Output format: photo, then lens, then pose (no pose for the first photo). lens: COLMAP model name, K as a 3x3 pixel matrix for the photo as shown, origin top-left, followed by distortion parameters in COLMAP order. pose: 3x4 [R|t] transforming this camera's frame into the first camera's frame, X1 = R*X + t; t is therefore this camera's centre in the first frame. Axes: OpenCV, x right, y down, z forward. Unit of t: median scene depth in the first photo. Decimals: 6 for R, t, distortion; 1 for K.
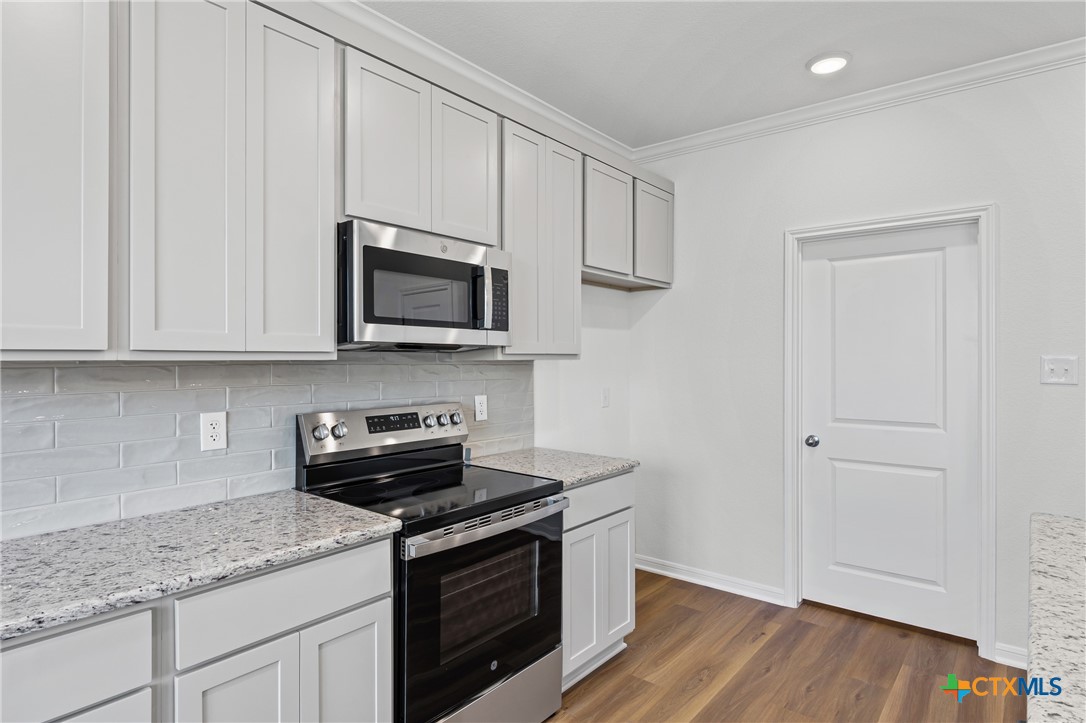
lens RADIAL K [[595.8, 0, 543.0], [0, 595.8, 361.5], [0, 0, 1]] dist [0.000998, 0.000285]
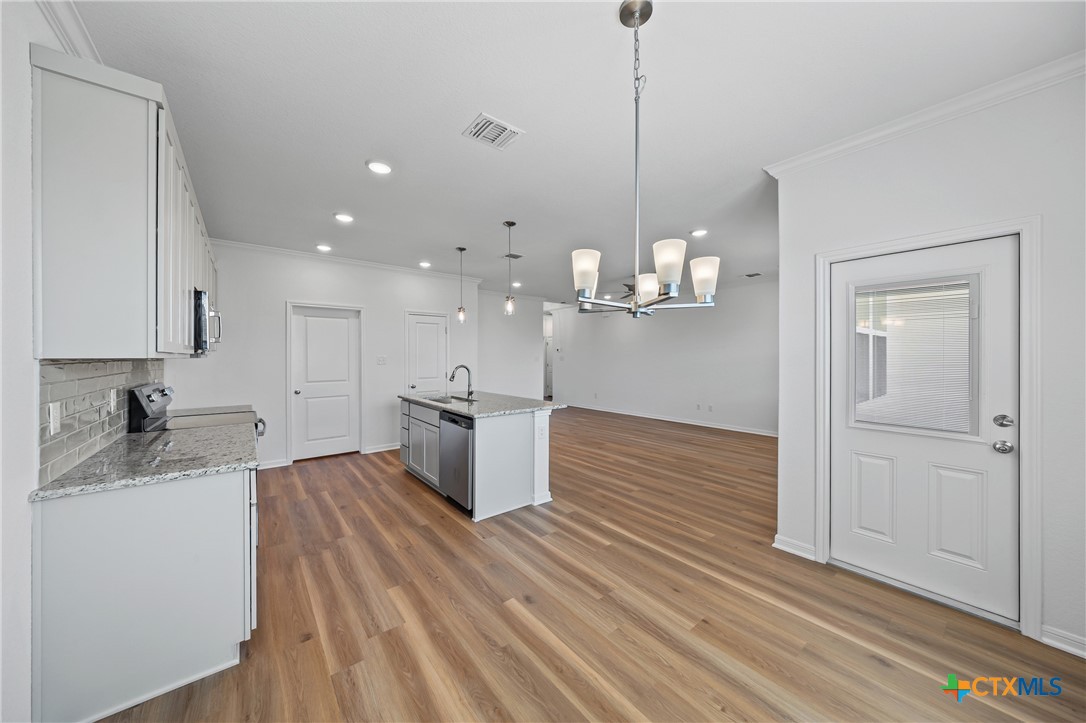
lens RADIAL K [[380.8, 0, 543.0], [0, 380.8, 361.5], [0, 0, 1]] dist [0.000975, 0.000049]
pose [[0.219315, -0.009616, 0.975607, -0.917398], [0.000949, 0.999953, 0.009642, -0.000686], [-0.975654, -0.001189, 0.219314, -0.316222]]
